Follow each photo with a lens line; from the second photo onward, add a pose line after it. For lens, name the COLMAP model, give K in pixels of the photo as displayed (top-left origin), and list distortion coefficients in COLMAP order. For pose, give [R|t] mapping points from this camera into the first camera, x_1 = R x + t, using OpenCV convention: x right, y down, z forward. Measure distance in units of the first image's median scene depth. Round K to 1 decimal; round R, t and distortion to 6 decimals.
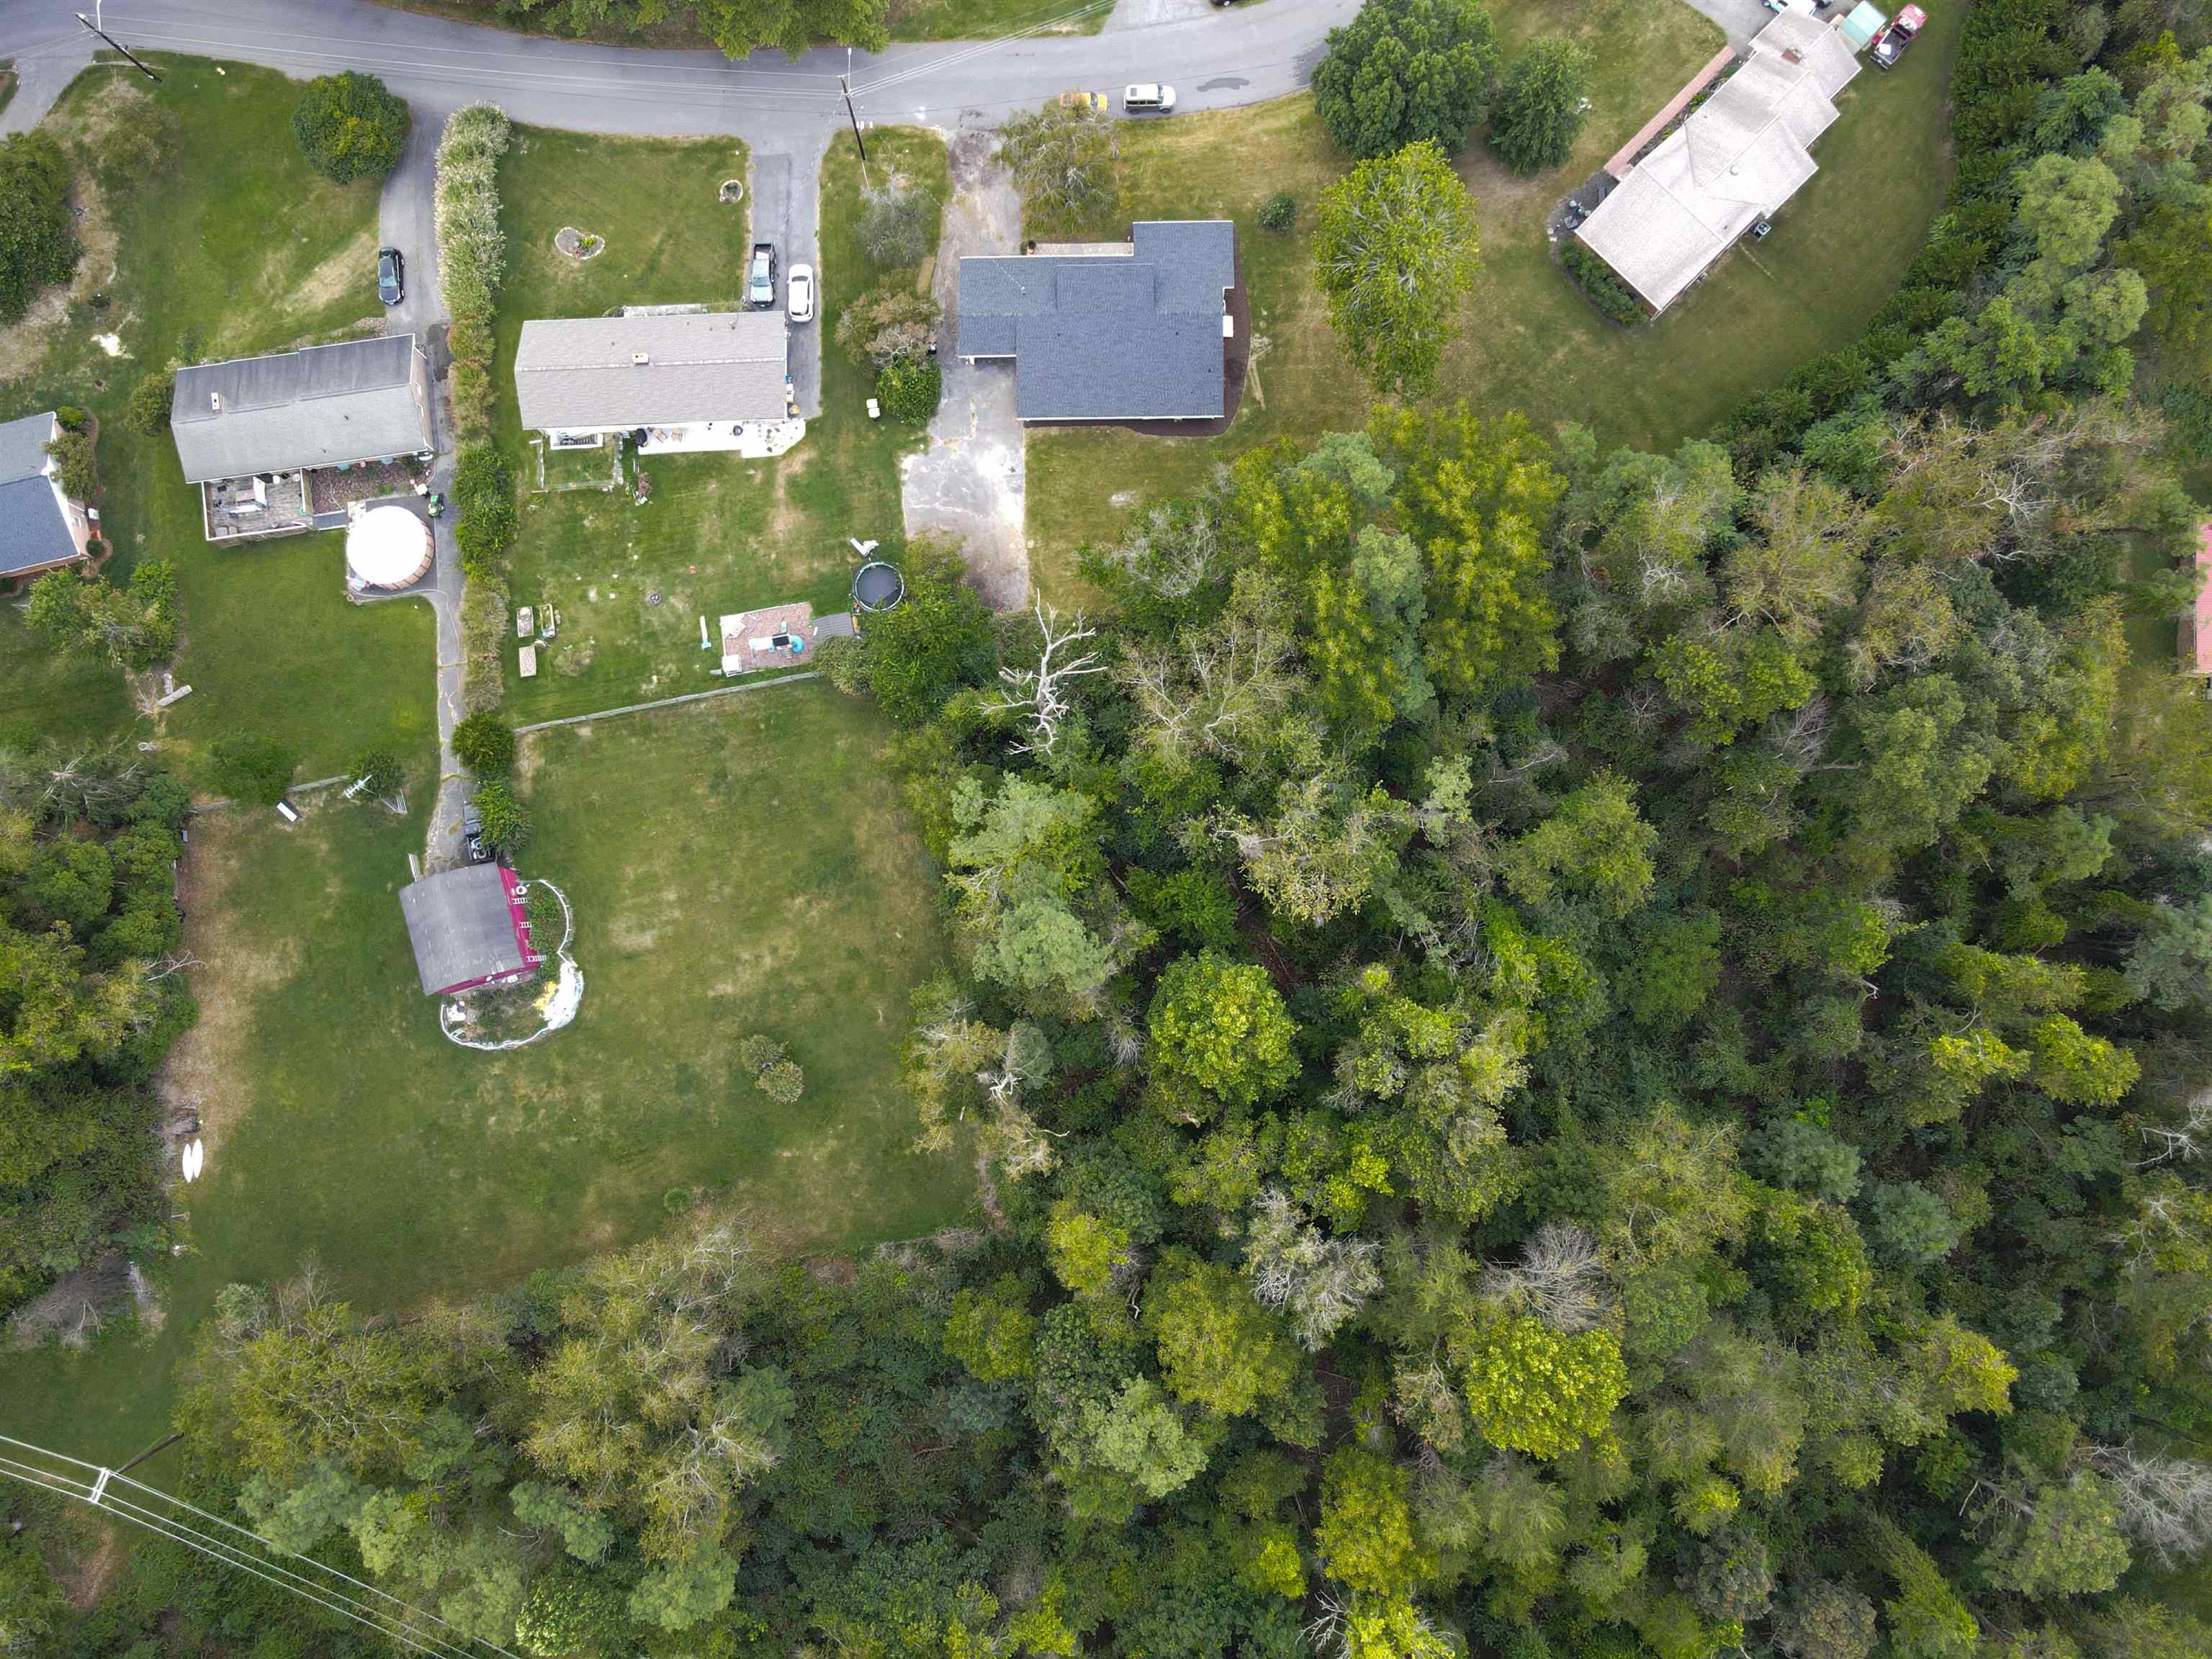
lens RADIAL K [[1612.6, 0, 1103.4], [0, 1612.6, 836.0], [0, 0, 1]] dist [-0.004891, 0.045119]
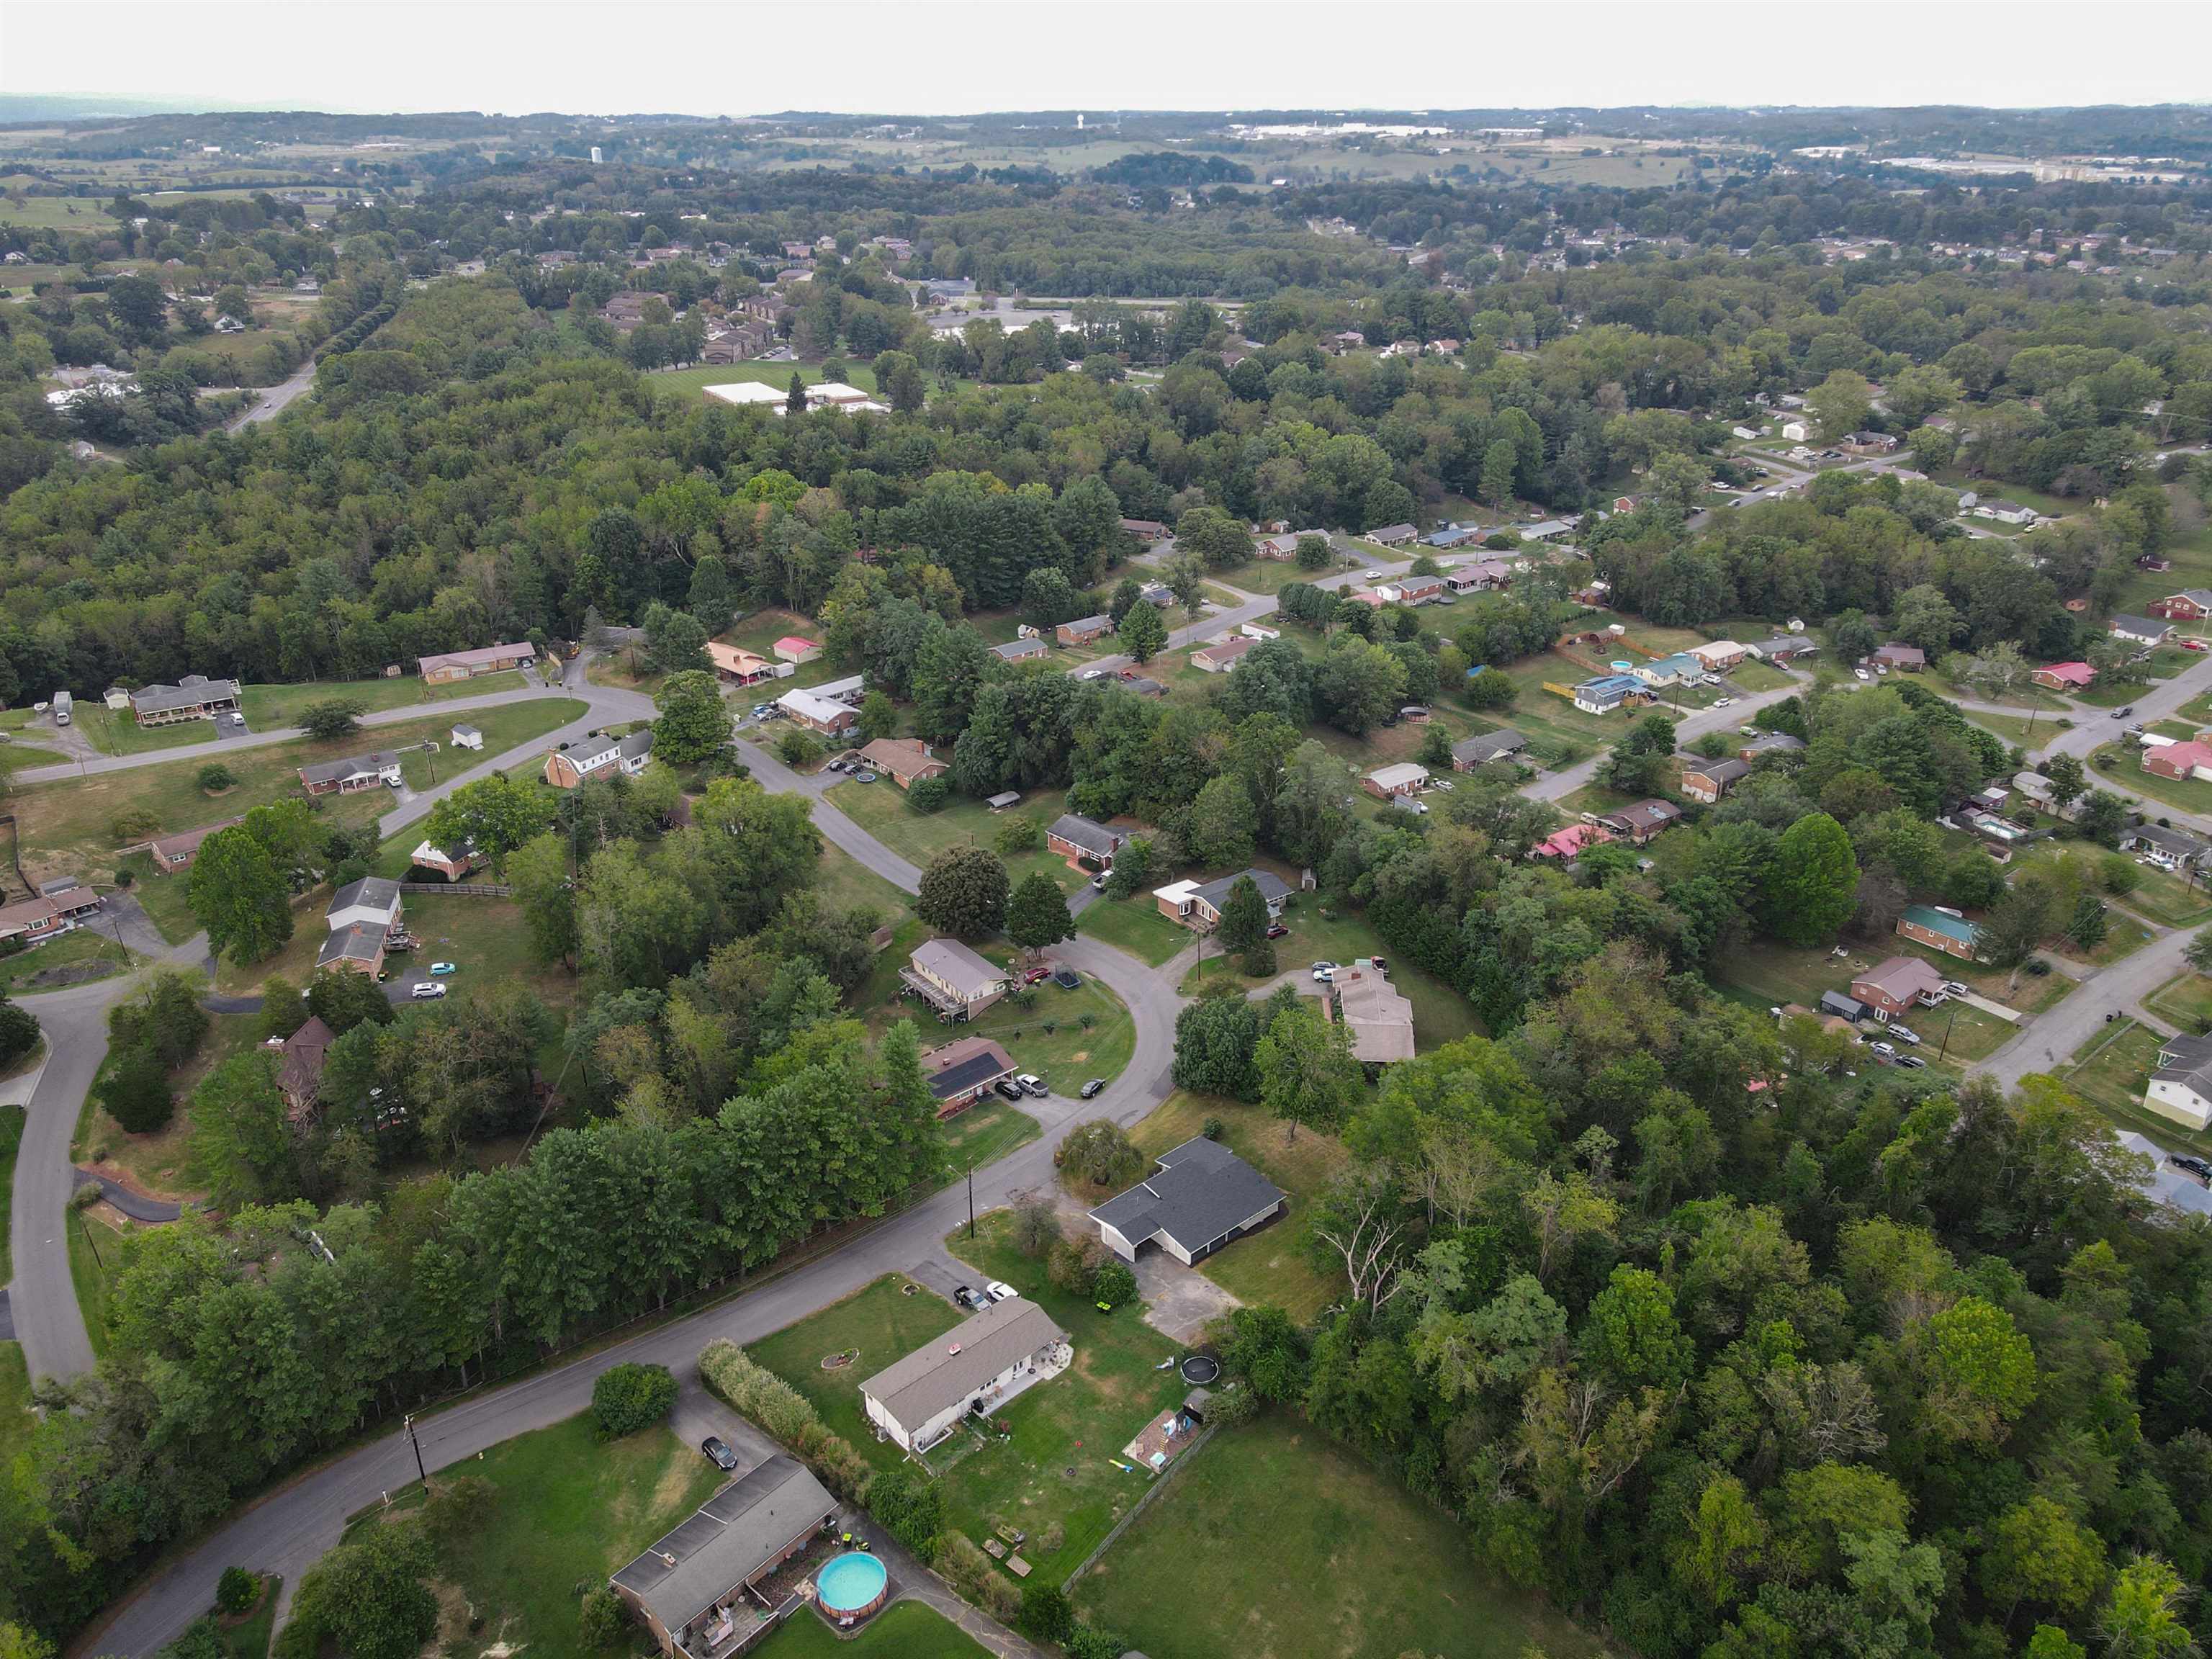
lens RADIAL K [[1641.4, 0, 1105.8], [0, 1641.4, 777.5], [0, 0, 1]] dist [0.013314, -0.002587]
pose [[0.756532, -0.239650, 0.608463, -0.902926], [0.649663, 0.381867, -0.657355, 0.502095], [-0.074817, 0.892606, 0.444586, -0.048802]]
